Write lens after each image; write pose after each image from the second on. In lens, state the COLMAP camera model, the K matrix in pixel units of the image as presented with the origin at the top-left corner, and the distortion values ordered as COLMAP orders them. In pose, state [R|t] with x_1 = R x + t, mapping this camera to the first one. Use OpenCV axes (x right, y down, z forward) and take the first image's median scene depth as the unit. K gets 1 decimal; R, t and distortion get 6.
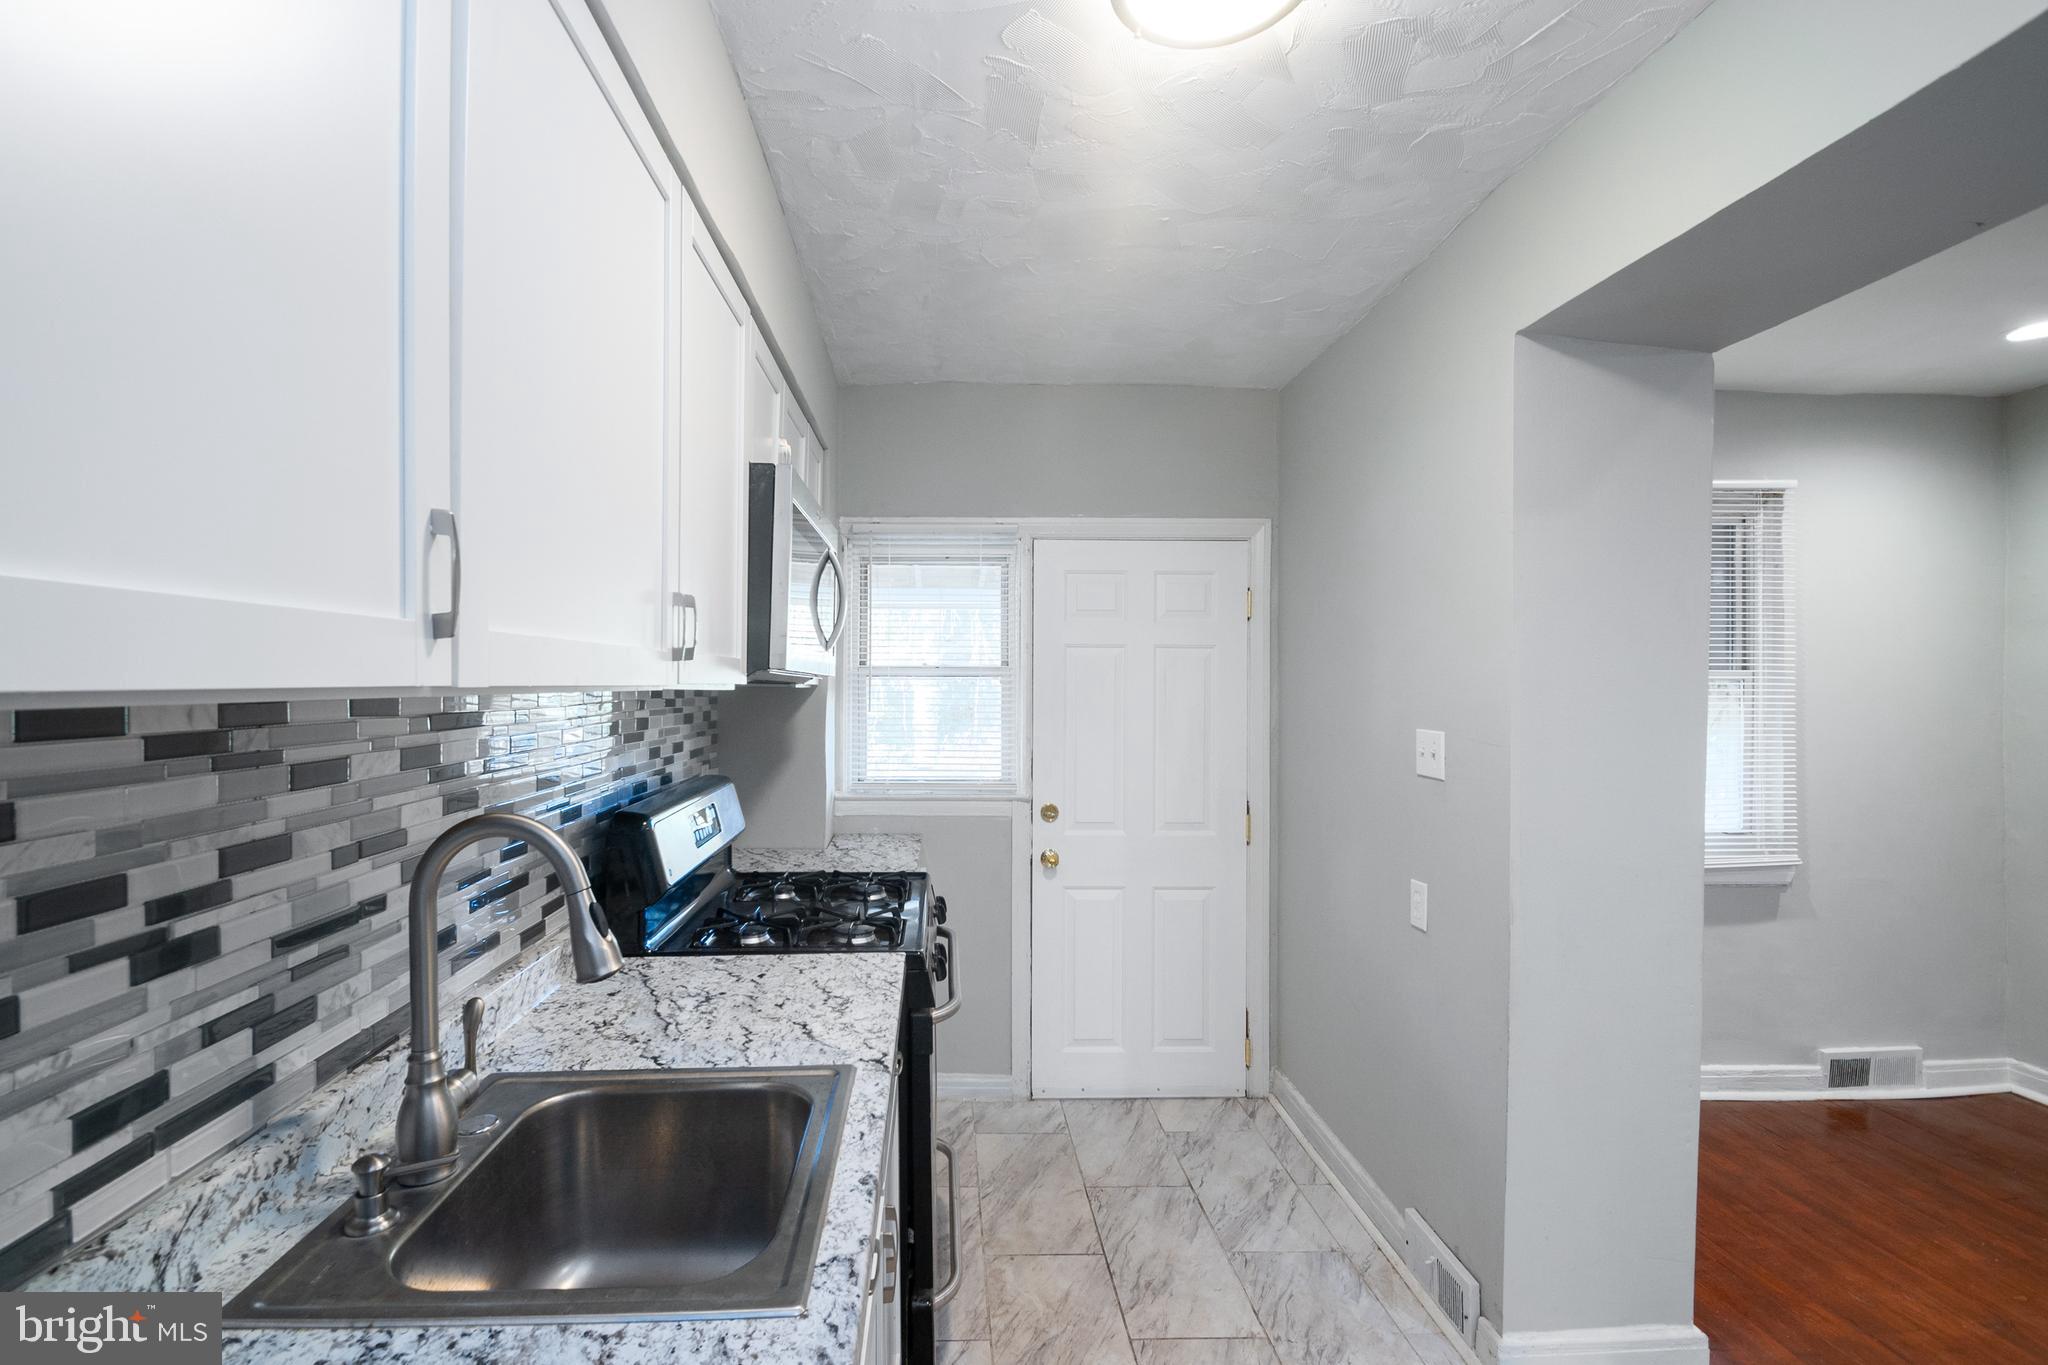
lens RADIAL K [[883.4, 0, 1016.8], [0, 883.4, 693.9], [0, 0, 1]] dist [0.028498, -0.019750]
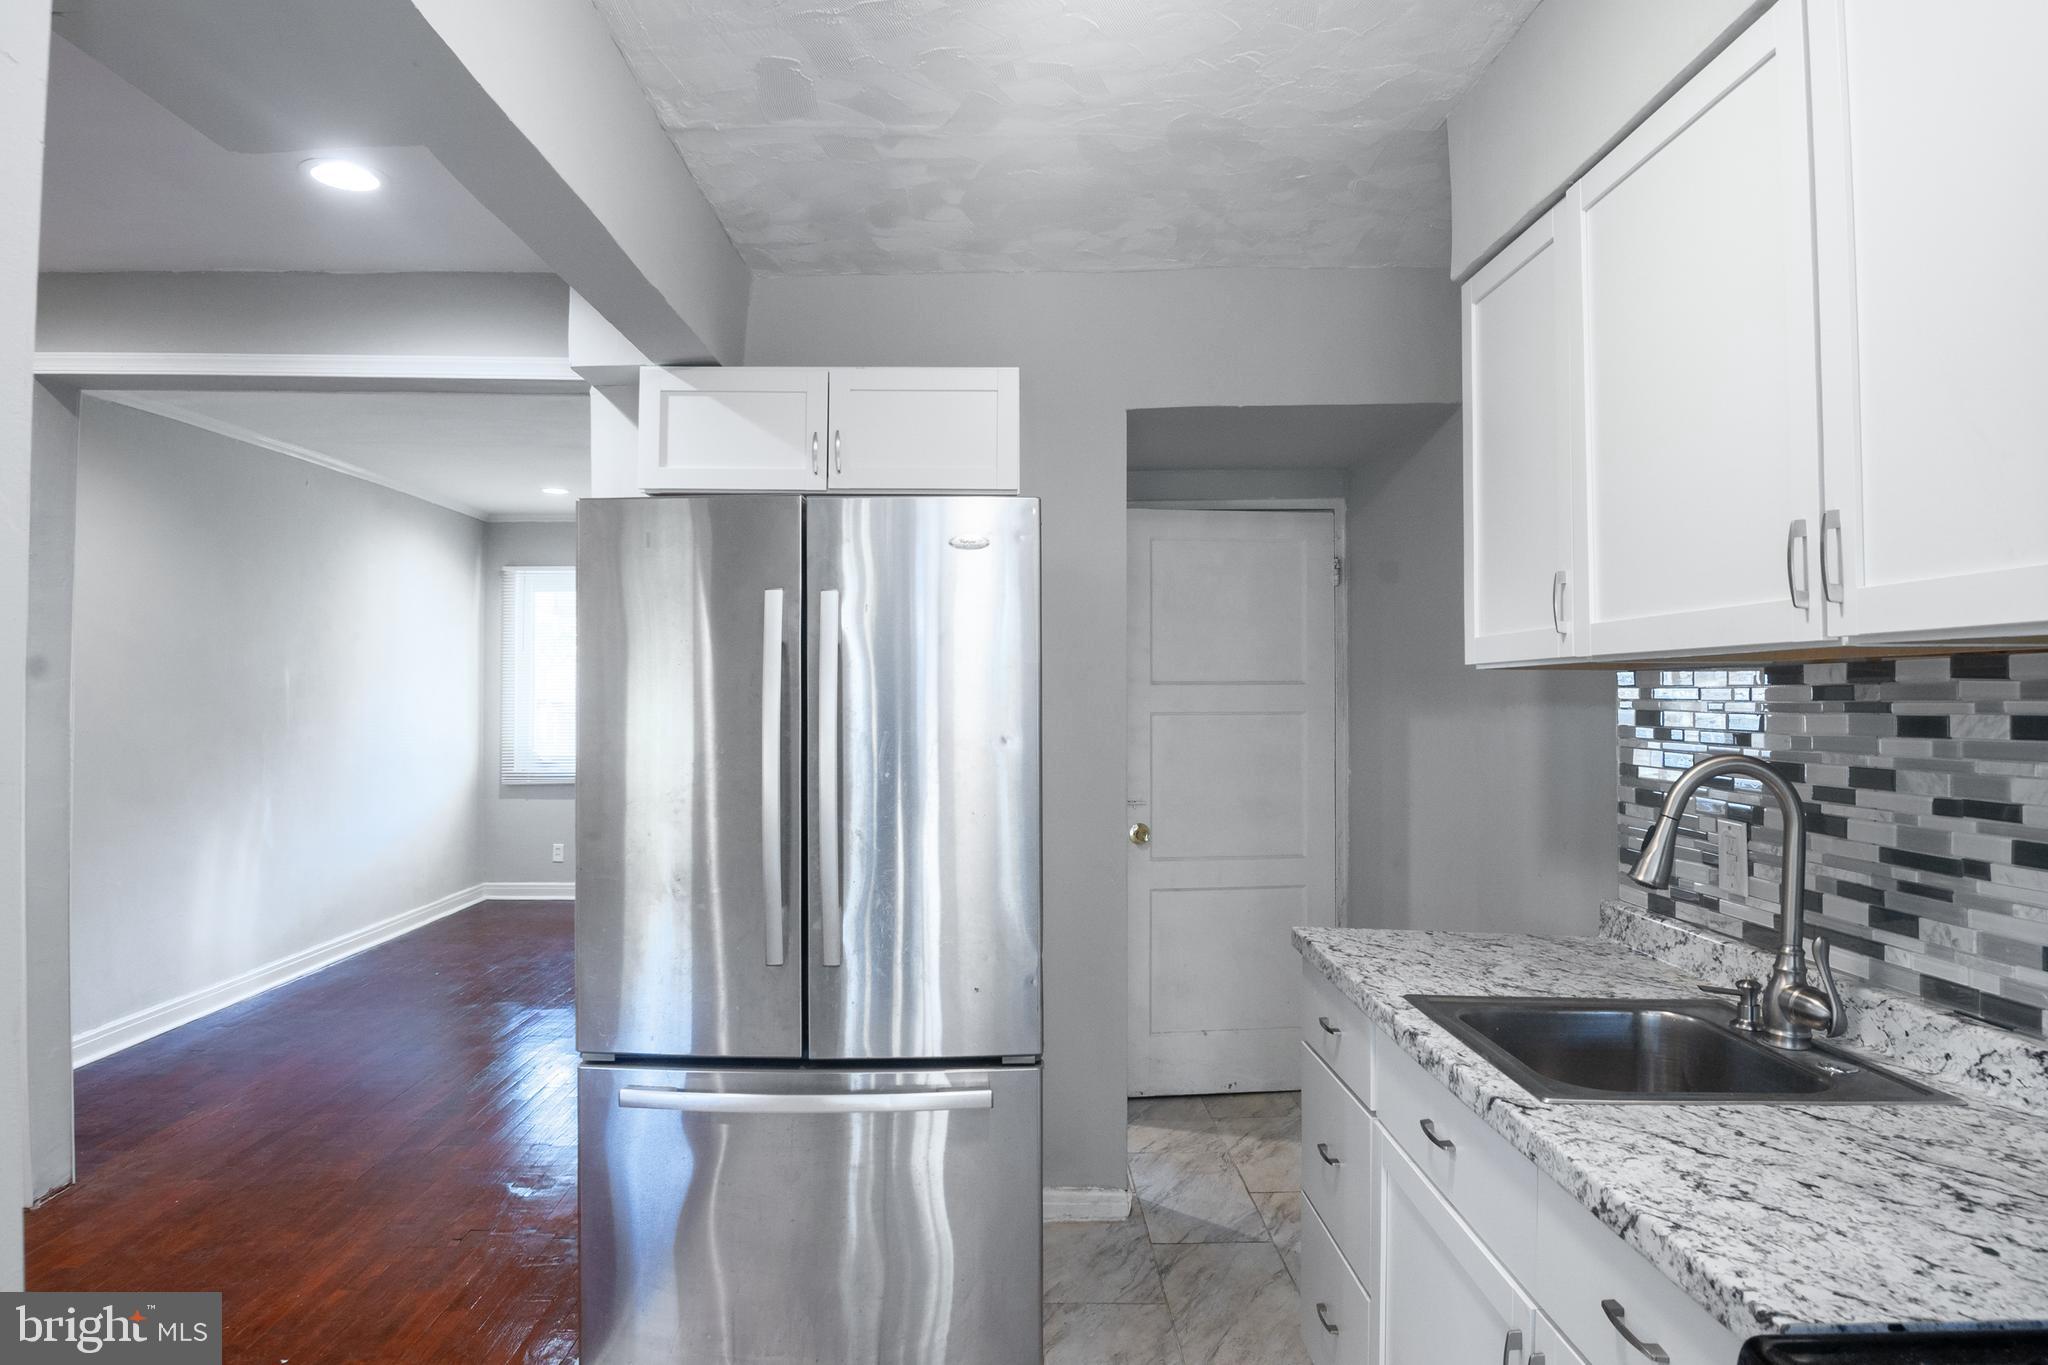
lens RADIAL K [[1243.2, 0, 1024.0], [0, 1243.2, 682.5], [0, 0, 1]] dist [-0.056563, -0.000516]
pose [[-0.998142, -0.006483, 0.060579, 0.267765], [-0.006523, 0.999979, -0.000472, 0.038305], [-0.060575, -0.000866, -0.998163, 2.471746]]
